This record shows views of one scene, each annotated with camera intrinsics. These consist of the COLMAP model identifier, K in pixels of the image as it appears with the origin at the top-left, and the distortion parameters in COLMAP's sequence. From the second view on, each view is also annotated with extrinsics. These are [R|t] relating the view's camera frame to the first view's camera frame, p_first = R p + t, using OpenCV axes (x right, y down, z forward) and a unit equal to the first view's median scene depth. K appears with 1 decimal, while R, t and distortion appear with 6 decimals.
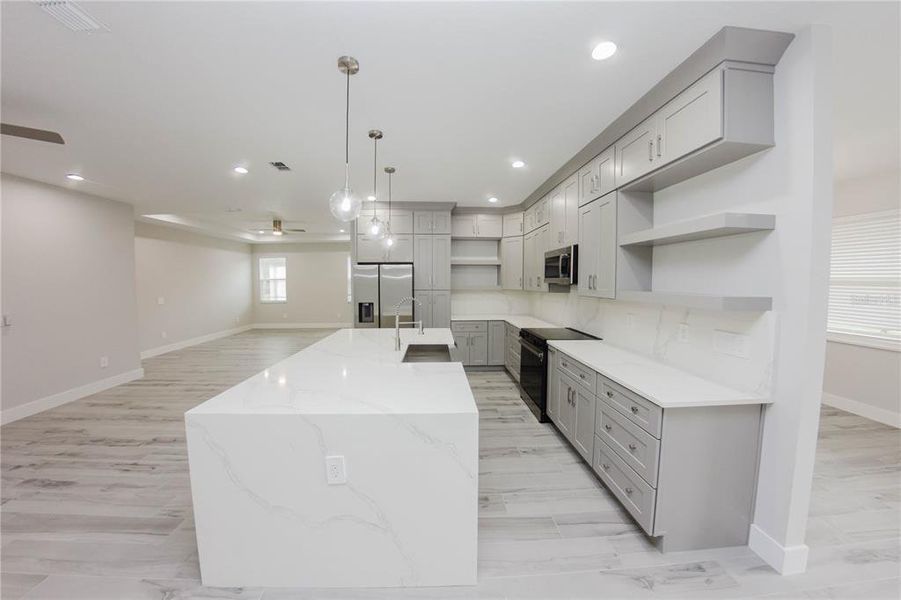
lens RADIAL K [[288.5, 0, 446.0], [0, 288.5, 296.2], [0, 0, 1]] dist [-0.020258, 0.000170]
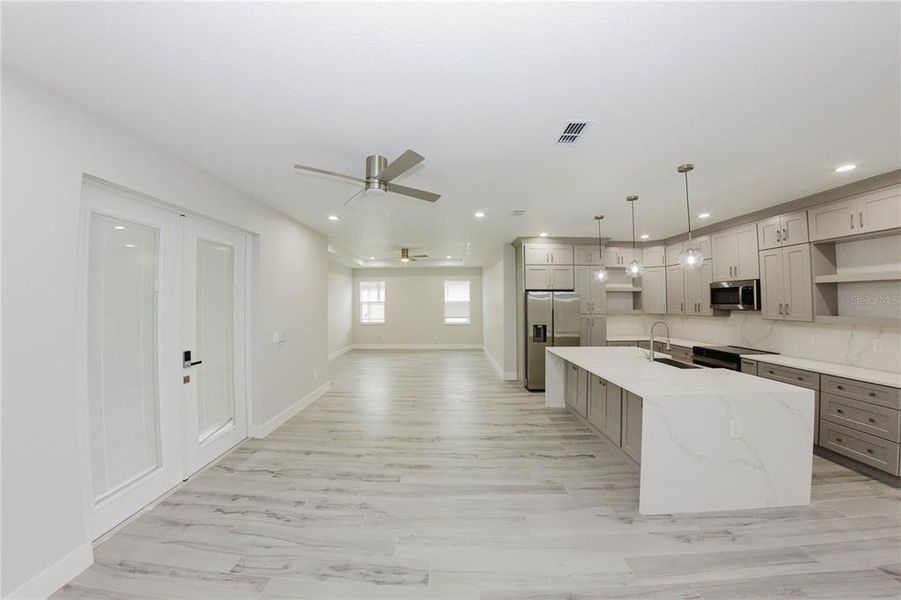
lens RADIAL K [[306.3, 0, 455.7], [0, 306.3, 291.9], [0, 0, 1]] dist [-0.037909, 0.001031]
pose [[0.999624, 0.001540, -0.027365, -0.671851], [-0.003847, 0.996421, -0.084438, -0.004944], [0.027137, 0.084511, 0.996053, -0.263422]]
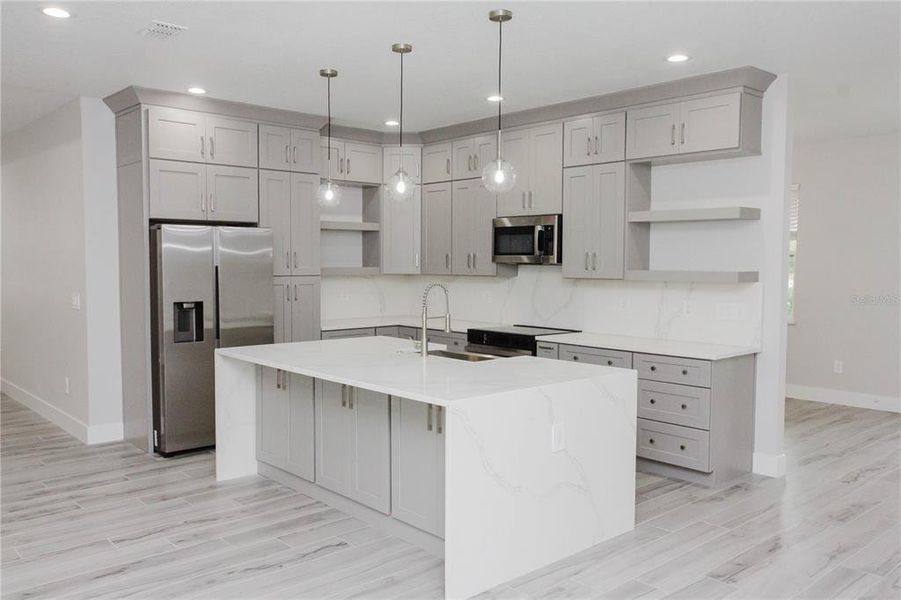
lens RADIAL K [[740.8, 0, 447.2], [0, 740.8, 296.0], [0, 0, 1]] dist [0.010882, -0.008999]
pose [[0.774884, -0.030217, 0.631381, -0.856816], [0.030977, 0.999472, 0.009816, 0.015102], [-0.631344, 0.011952, 0.775411, -0.307337]]
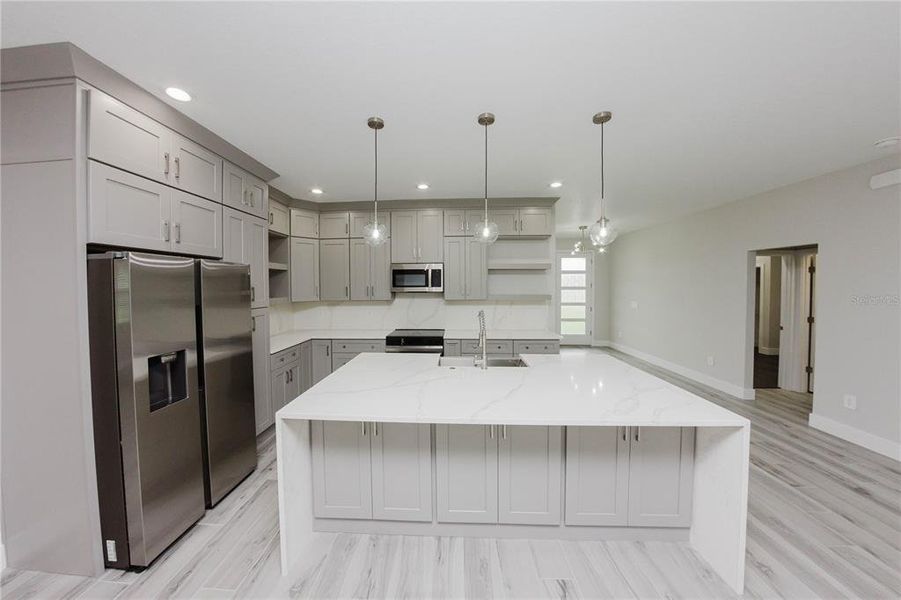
lens RADIAL K [[288.5, 0, 440.7], [0, 288.5, 287.7], [0, 0, 1]] dist [-0.020258, 0.000170]
pose [[0.098239, -0.011085, 0.995101, -0.719246], [0.059142, 0.998236, 0.005281, -0.054075], [-0.993404, 0.058334, 0.098721, 0.690717]]
